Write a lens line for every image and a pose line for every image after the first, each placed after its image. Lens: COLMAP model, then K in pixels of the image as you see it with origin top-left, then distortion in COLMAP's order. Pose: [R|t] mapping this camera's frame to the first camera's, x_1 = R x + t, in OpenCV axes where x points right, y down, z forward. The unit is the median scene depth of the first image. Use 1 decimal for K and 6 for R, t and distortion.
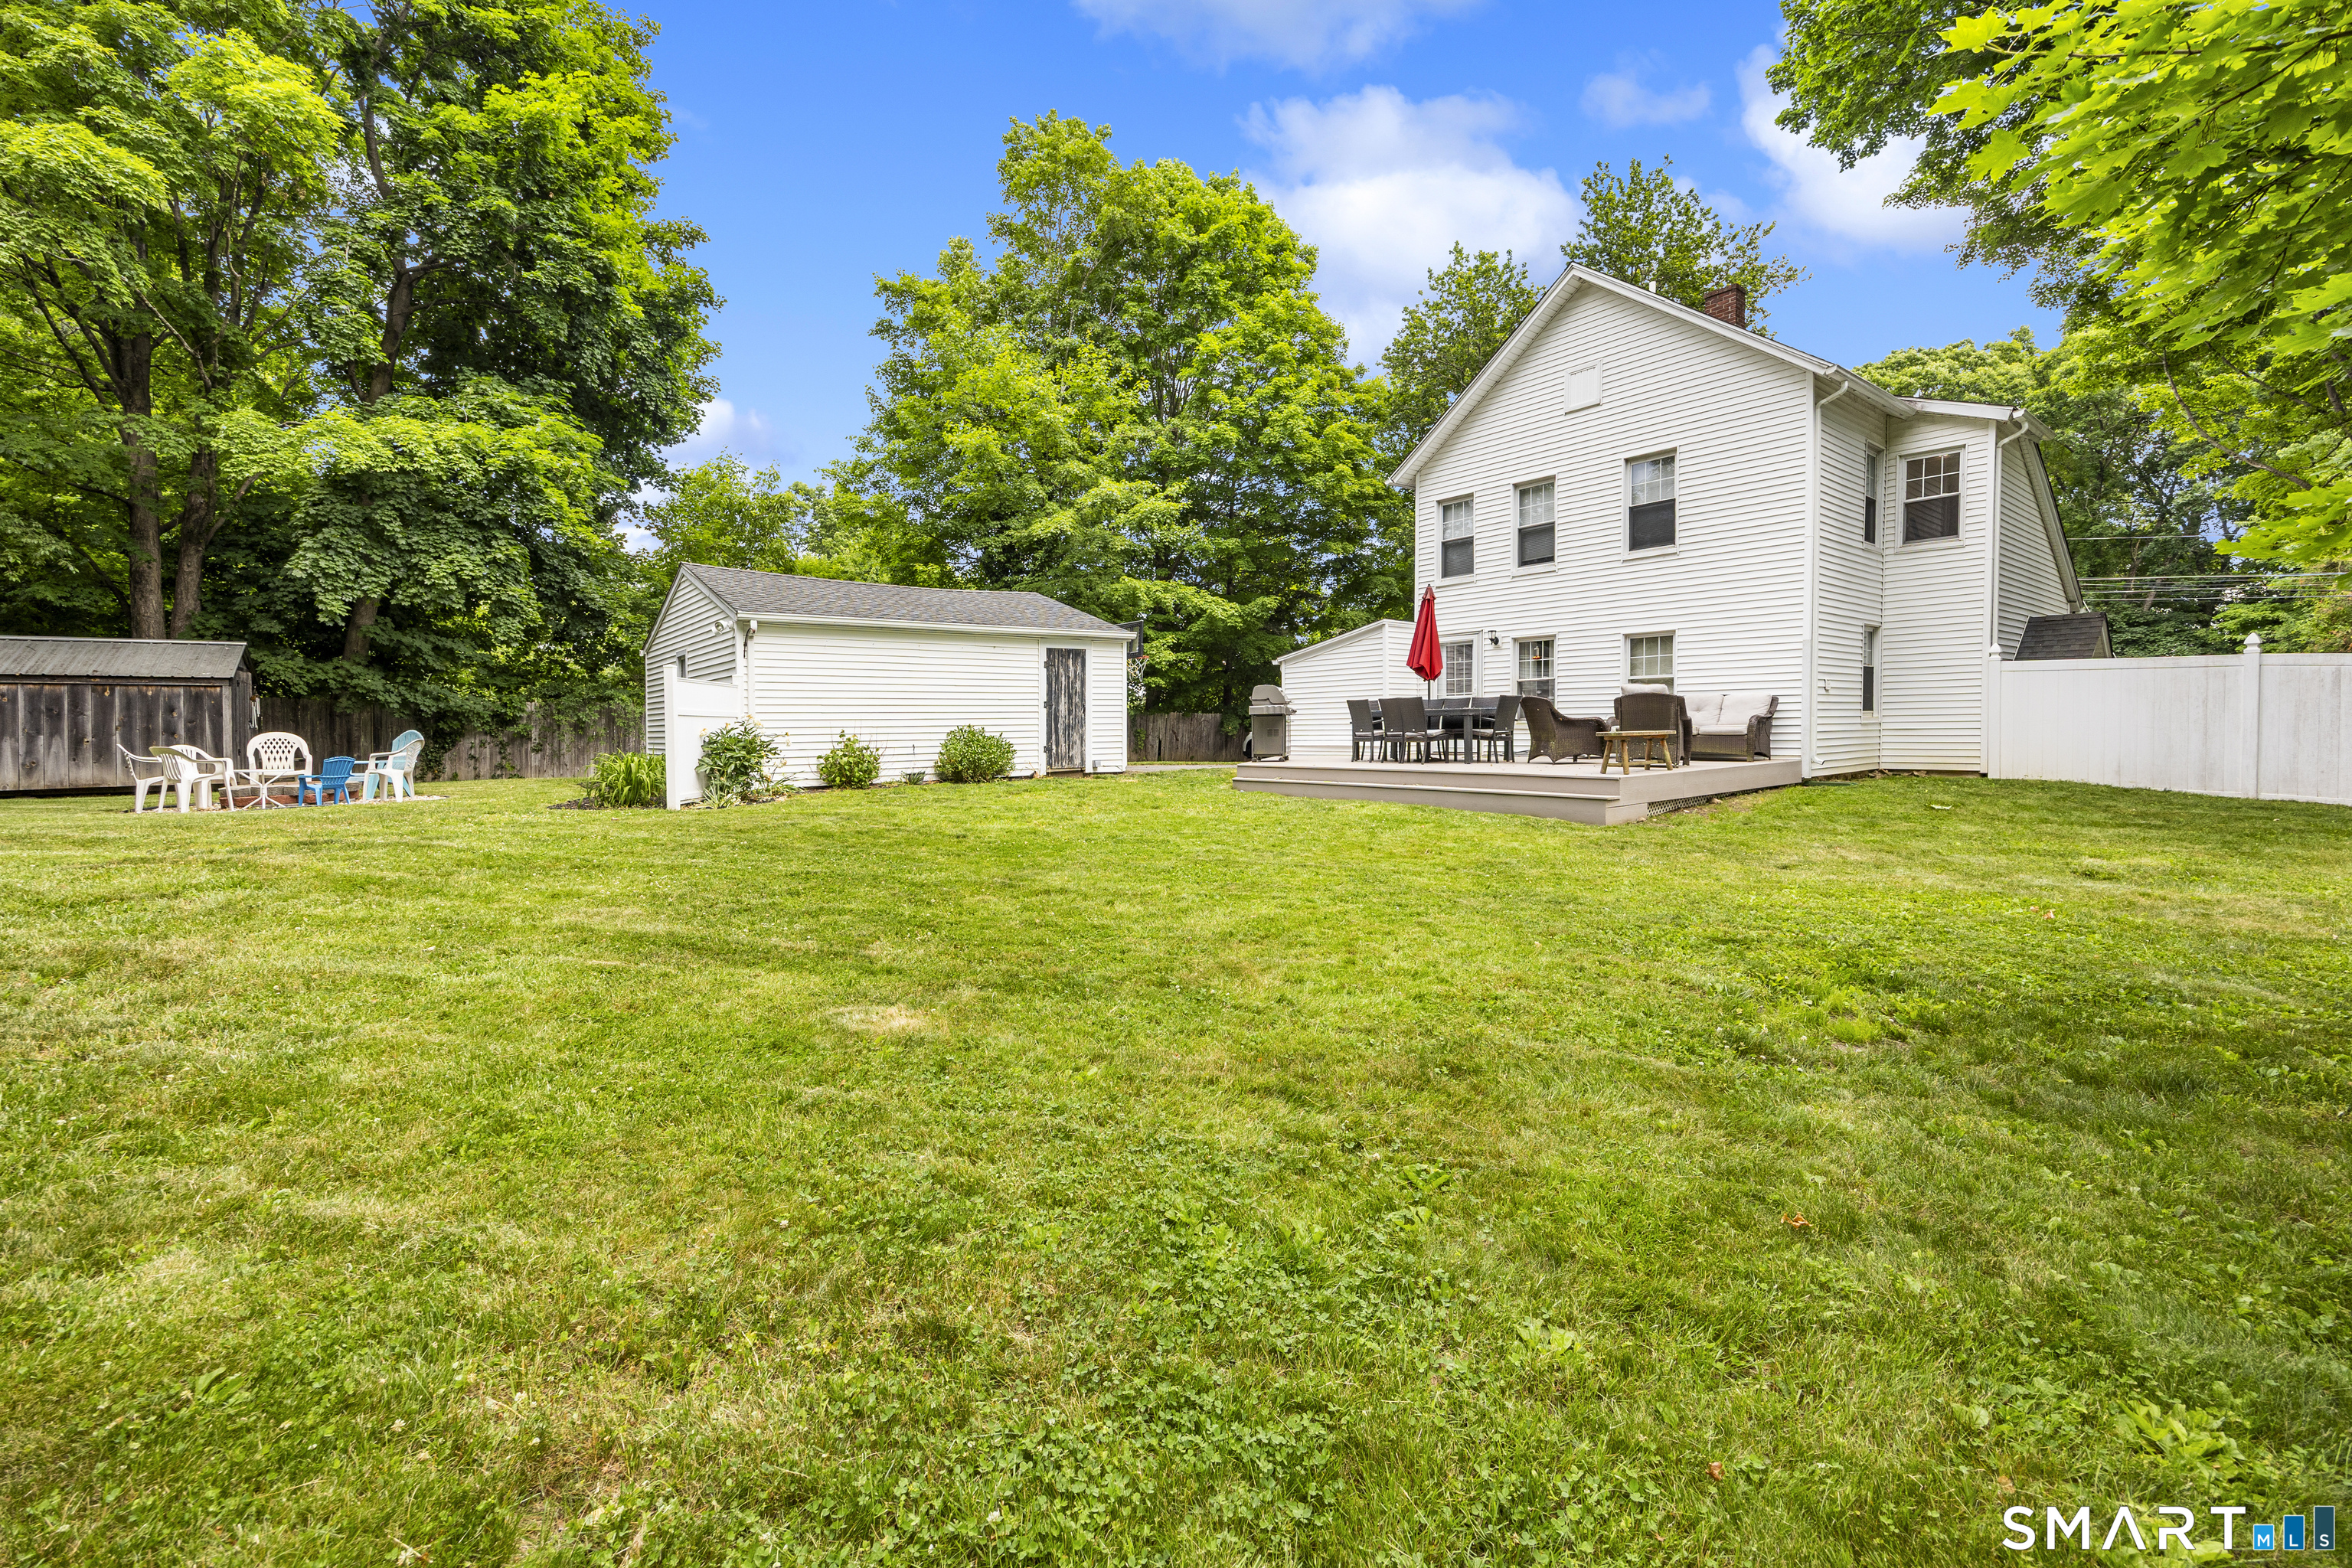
lens RADIAL K [[1111.8, 0, 1170.2], [0, 1111.8, 745.0], [0, 0, 1]] dist [0.001409, 0.000208]
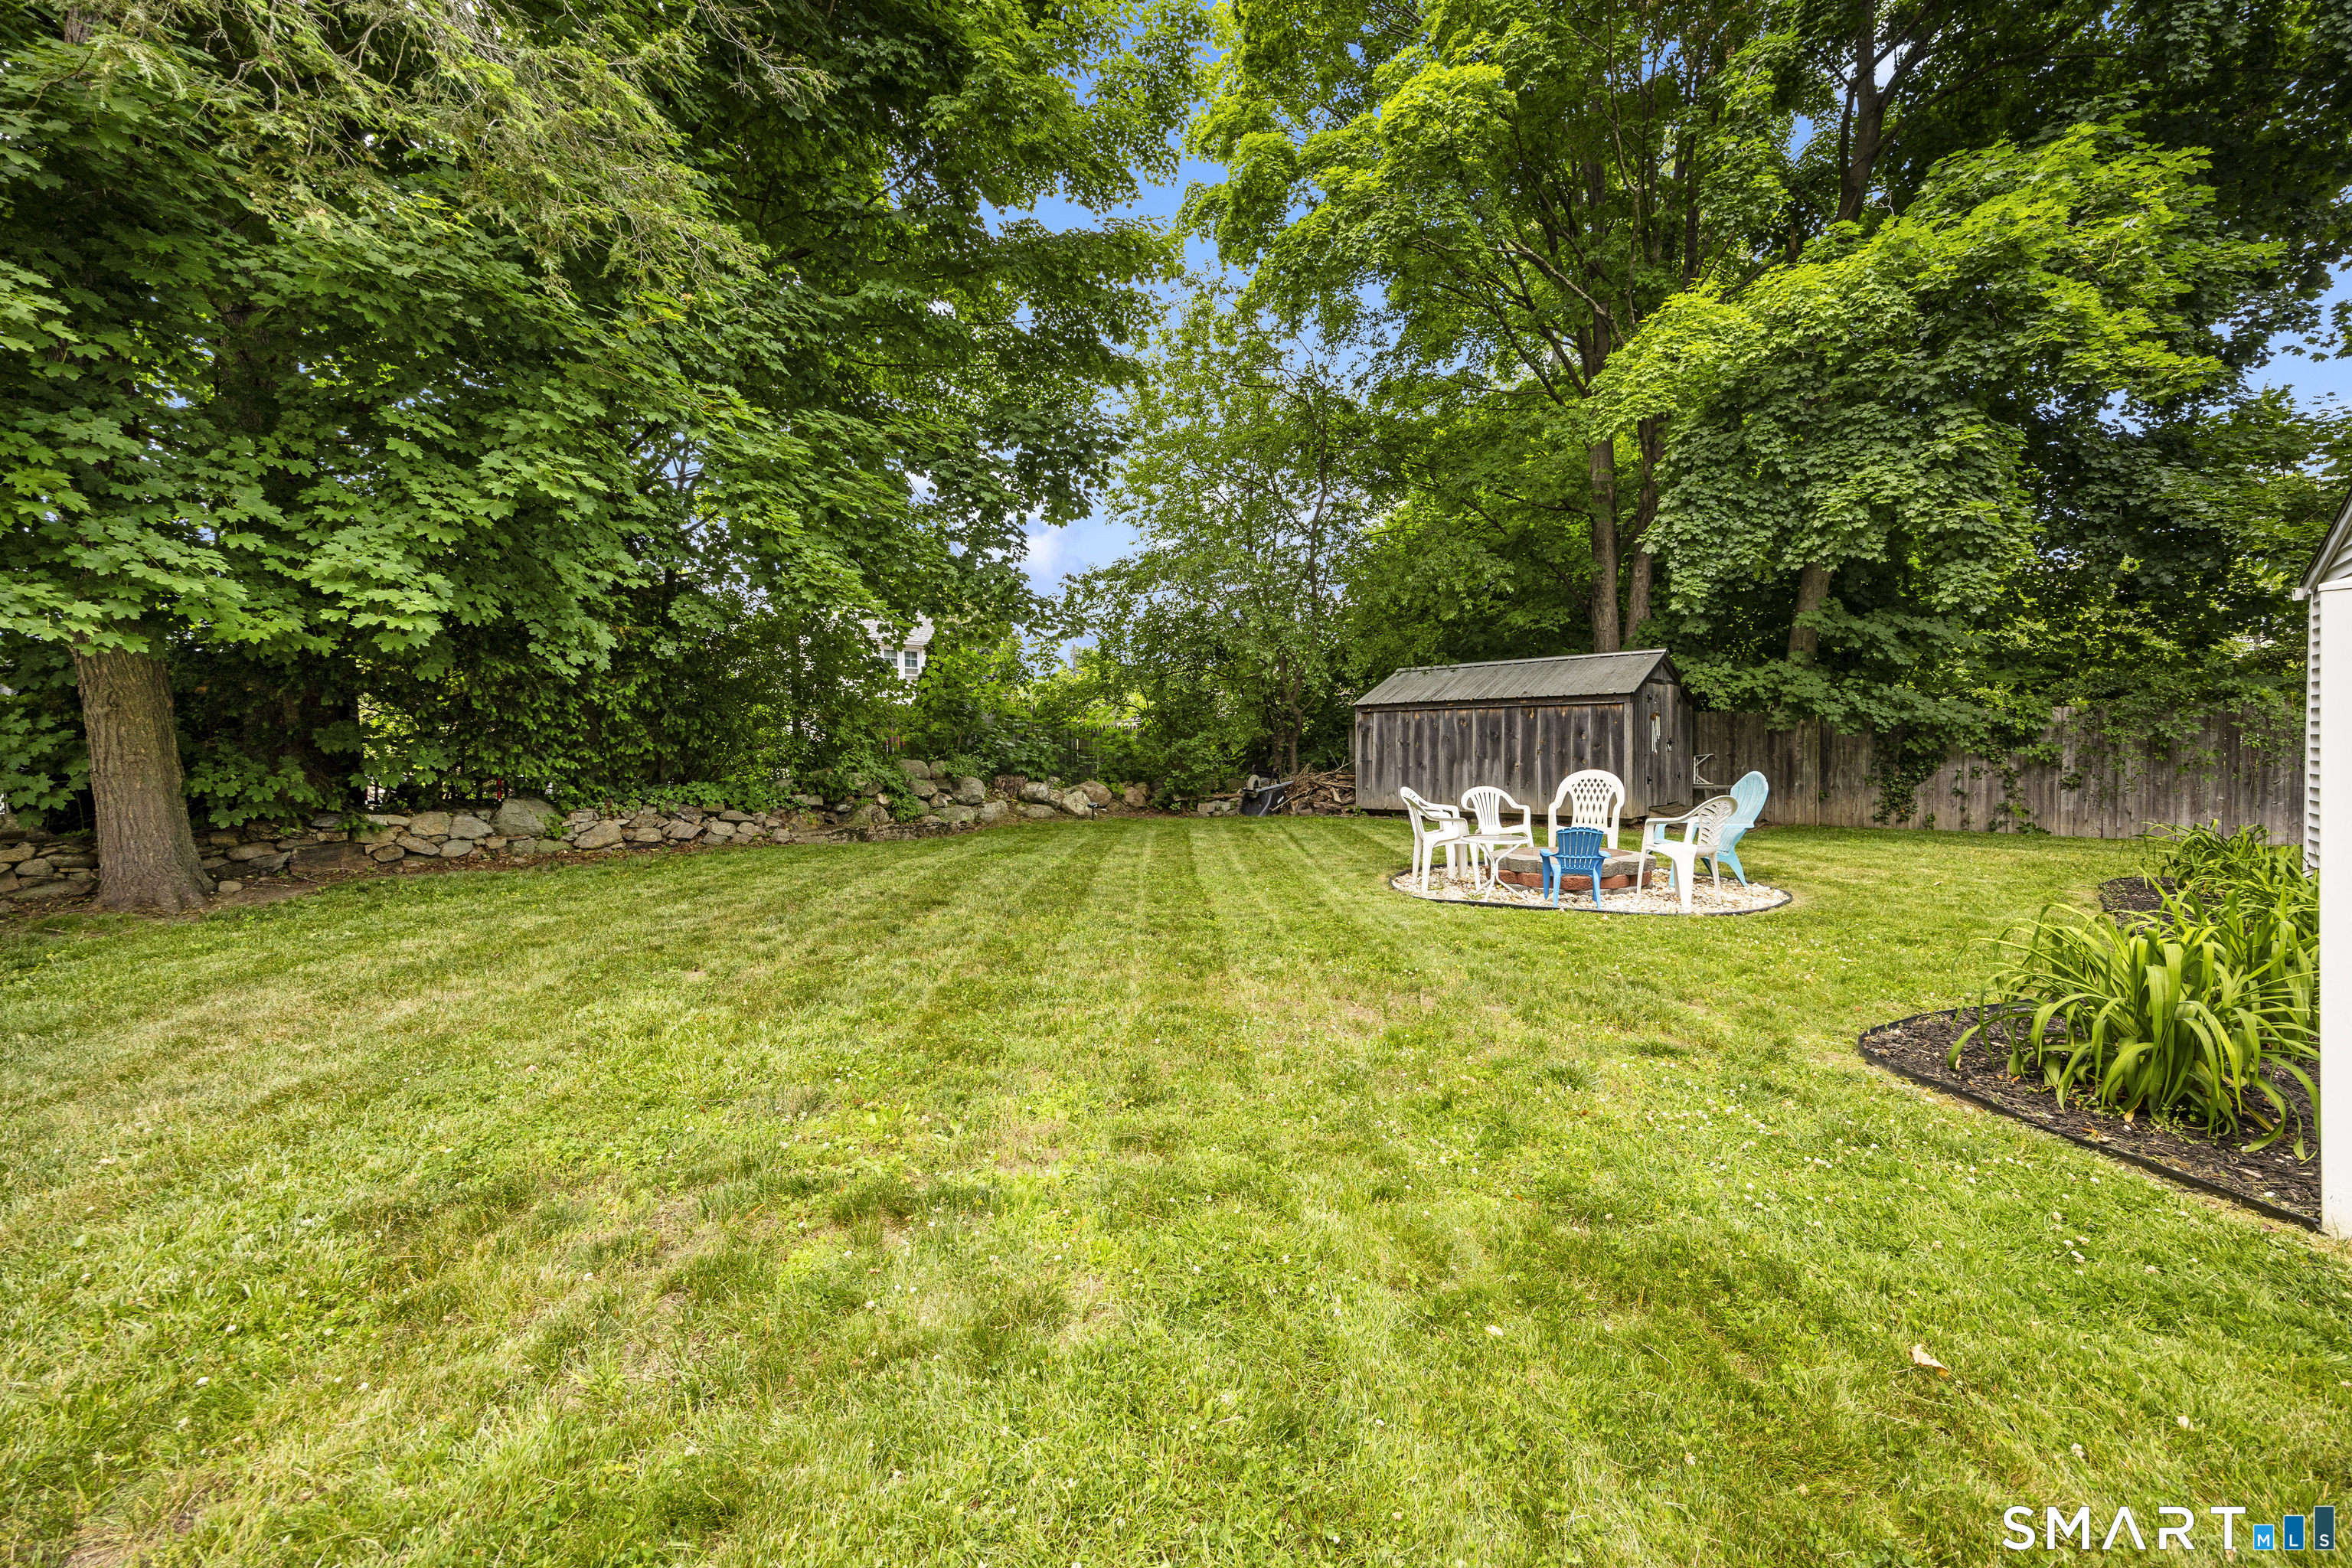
lens RADIAL K [[974.9, 0, 1175.2], [0, 974.9, 770.6], [0, 0, 1]] dist [0.000654, -0.000083]
pose [[0.248693, 0.033961, -0.967987, -0.229646], [0.002536, 0.999359, 0.035713, -0.030854], [0.968579, -0.011336, 0.248448, 0.514076]]
